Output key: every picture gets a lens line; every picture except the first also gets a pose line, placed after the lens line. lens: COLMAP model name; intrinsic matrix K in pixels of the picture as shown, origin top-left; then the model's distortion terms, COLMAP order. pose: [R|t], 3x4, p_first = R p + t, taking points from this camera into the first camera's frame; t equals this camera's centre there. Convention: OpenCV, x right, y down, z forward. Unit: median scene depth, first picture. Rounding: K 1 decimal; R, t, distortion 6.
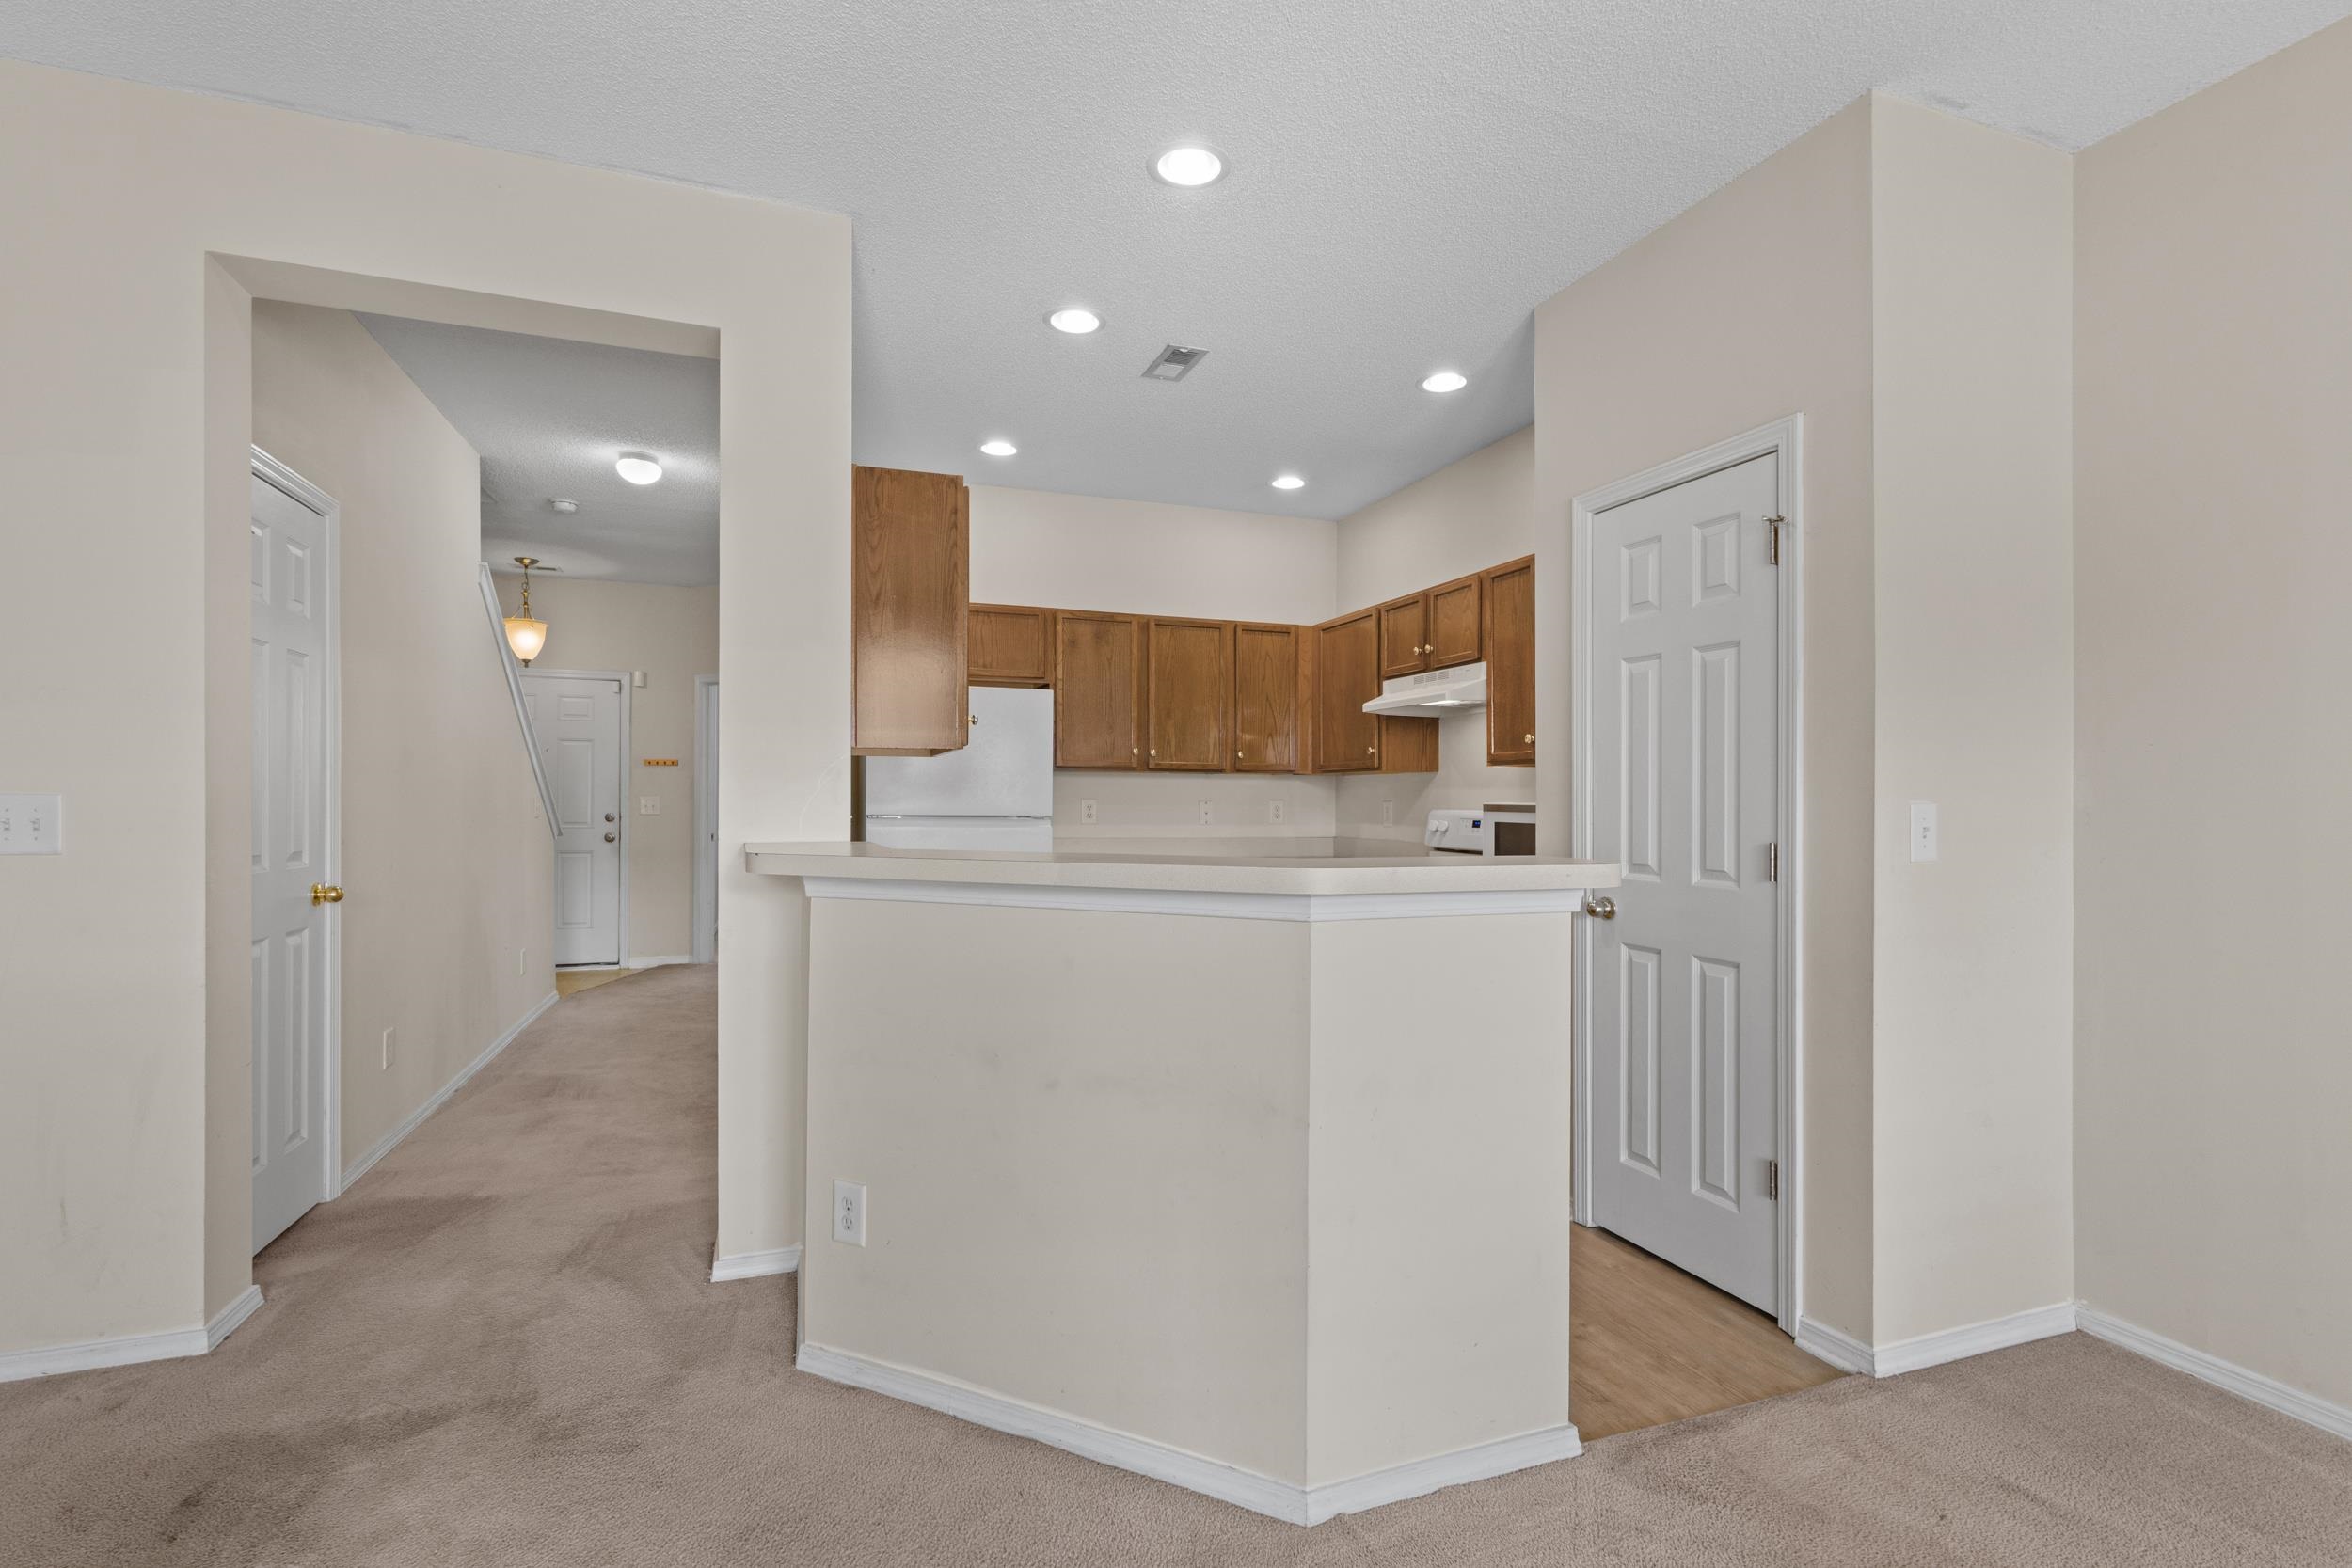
lens RADIAL K [[1071.9, 0, 1154.6], [0, 1071.9, 796.5], [0, 0, 1]] dist [-0.003698, 0.002848]
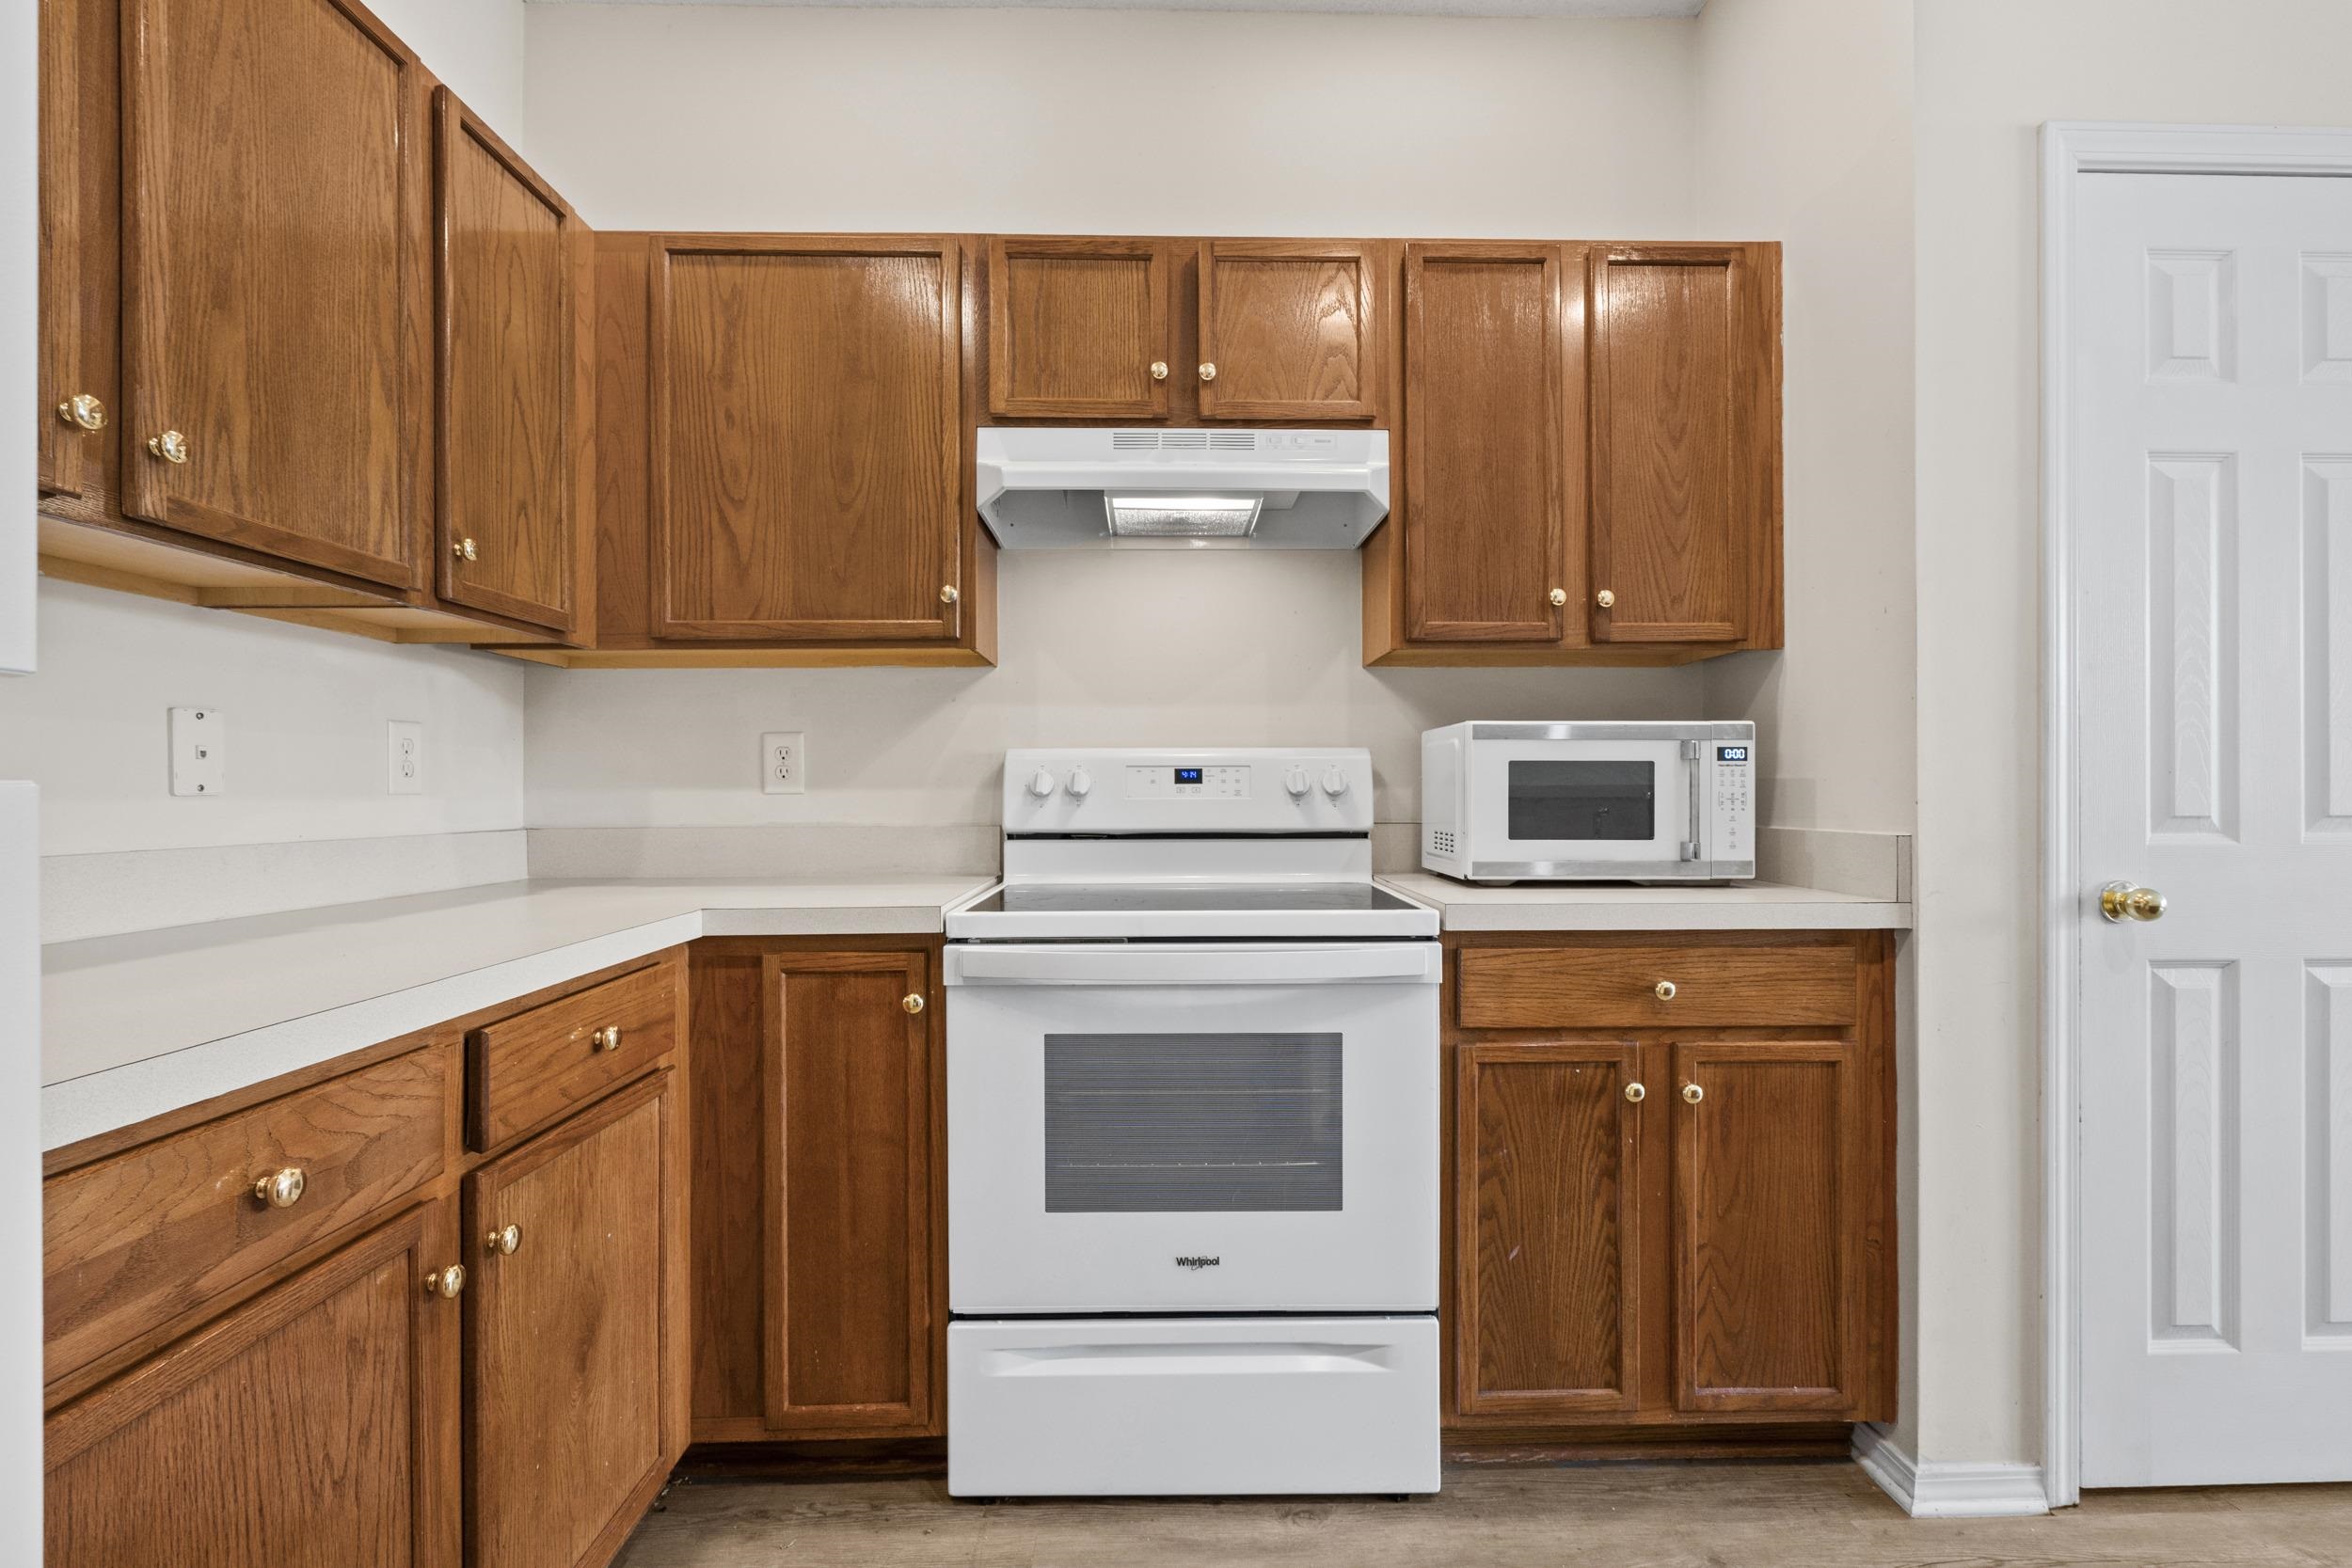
lens RADIAL K [[1071.9, 0, 1191.8], [0, 1071.9, 789.2], [0, 0, 1]] dist [-0.003698, 0.002848]
pose [[0.311134, -0.001856, 0.950364, -0.228463], [-0.002388, 0.999993, 0.002734, 0.043822], [-0.950363, -0.003120, 0.311127, 1.217701]]
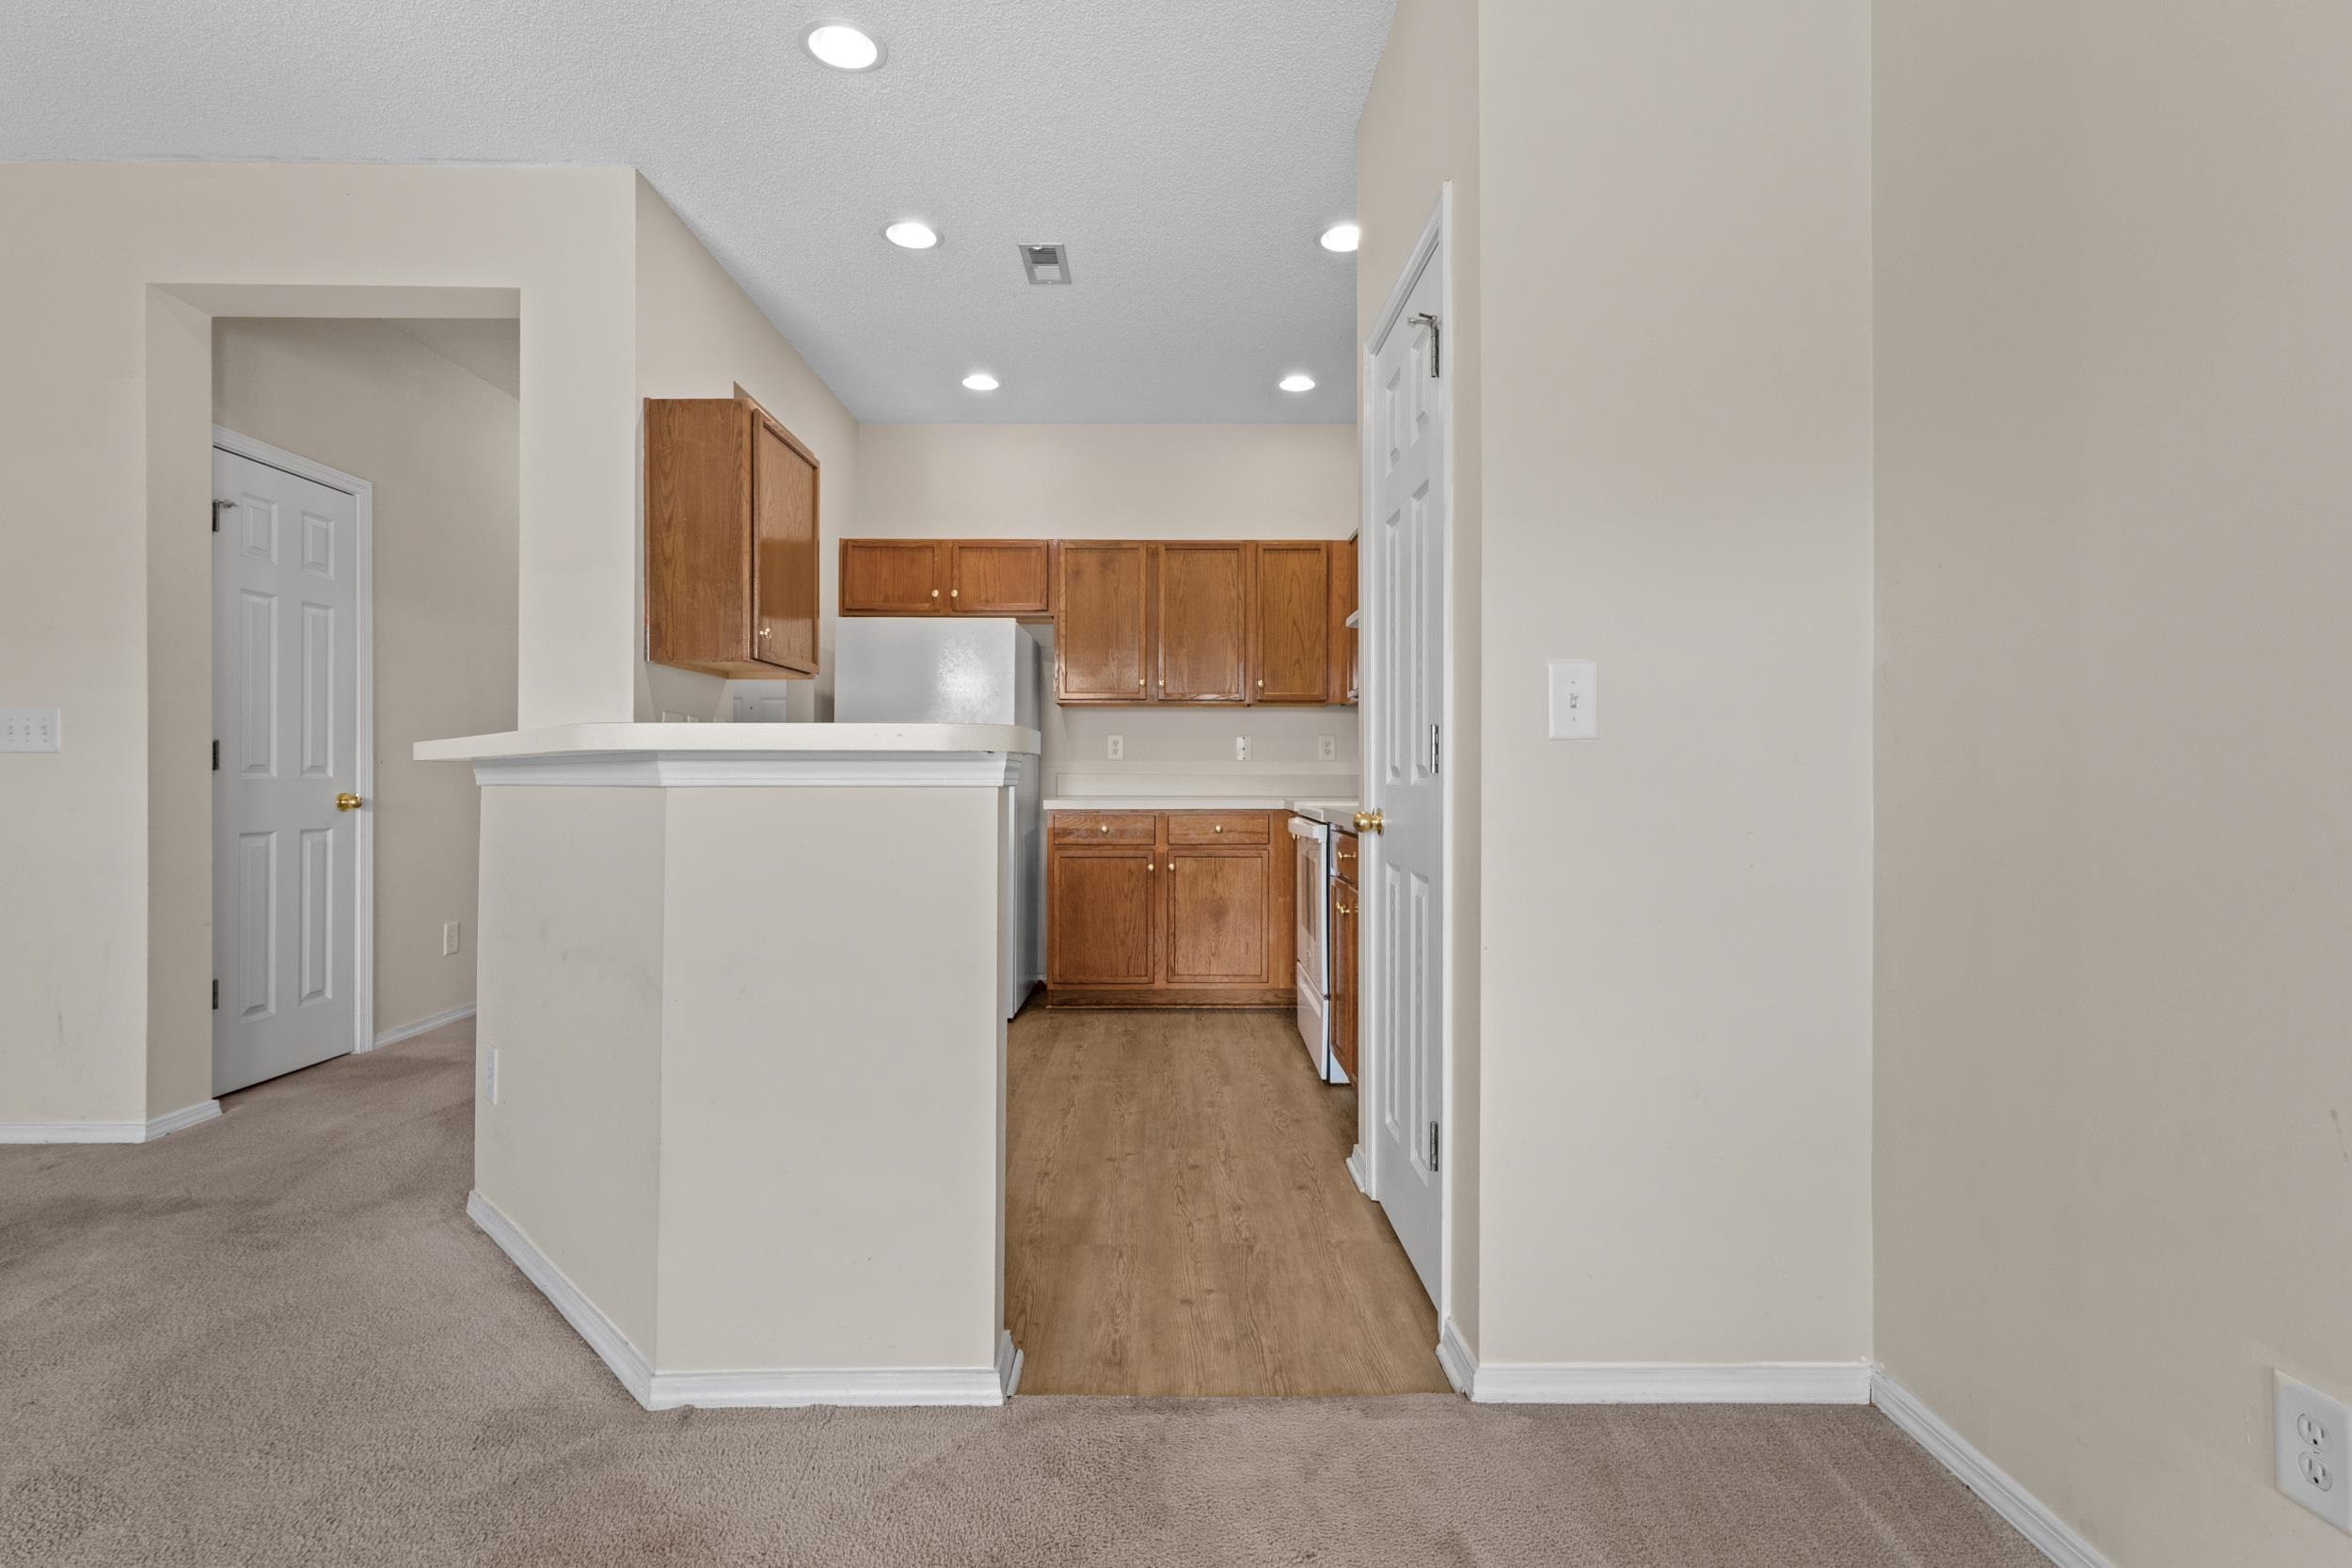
lens RADIAL K [[1071.9, 0, 1156.6], [0, 1071.9, 769.4], [0, 0, 1]] dist [-0.003698, 0.002848]
pose [[0.945078, -0.005059, -0.326806, 0.507067], [0.006053, 0.999980, 0.002024, 0.058264], [0.326789, -0.003891, 0.945089, 0.137439]]
